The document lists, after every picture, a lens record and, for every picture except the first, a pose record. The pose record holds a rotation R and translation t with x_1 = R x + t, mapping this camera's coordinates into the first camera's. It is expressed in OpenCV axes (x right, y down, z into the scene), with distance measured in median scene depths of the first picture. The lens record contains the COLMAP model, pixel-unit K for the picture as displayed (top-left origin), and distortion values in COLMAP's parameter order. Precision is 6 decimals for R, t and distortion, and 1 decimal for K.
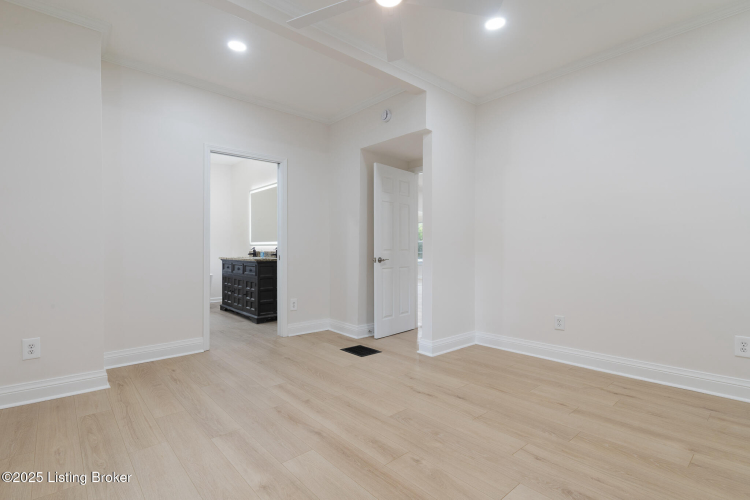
lens RADIAL K [[352.4, 0, 374.0], [0, 352.4, 251.7], [0, 0, 1]] dist [0.002541, -0.000523]
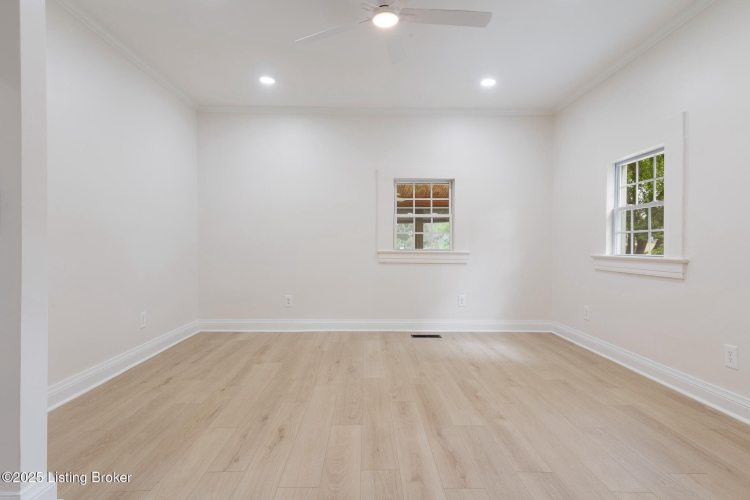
lens RADIAL K [[392.4, 0, 375.0], [0, 392.4, 250.0], [0, 0, 1]] dist [0.015820, -0.000135]
pose [[-0.754097, -0.004967, 0.656744, -0.740806], [-0.000332, 0.999974, 0.007182, -0.006784], [-0.656763, 0.005197, -0.754079, 1.942000]]
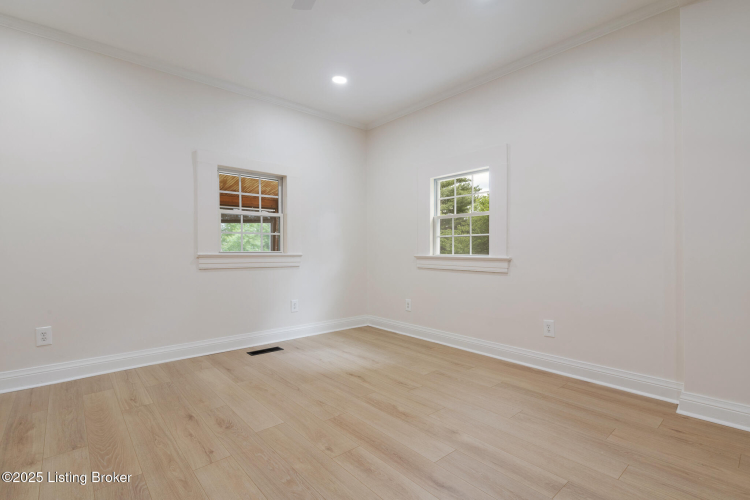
lens RADIAL K [[344.6, 0, 367.2], [0, 344.6, 252.5], [0, 0, 1]] dist [0.012348, -0.009861]
pose [[-0.999615, 0.003398, 0.027523, -0.020547], [0.003689, 0.999938, 0.010529, -0.006932], [-0.027486, 0.010627, -0.999566, 1.762697]]
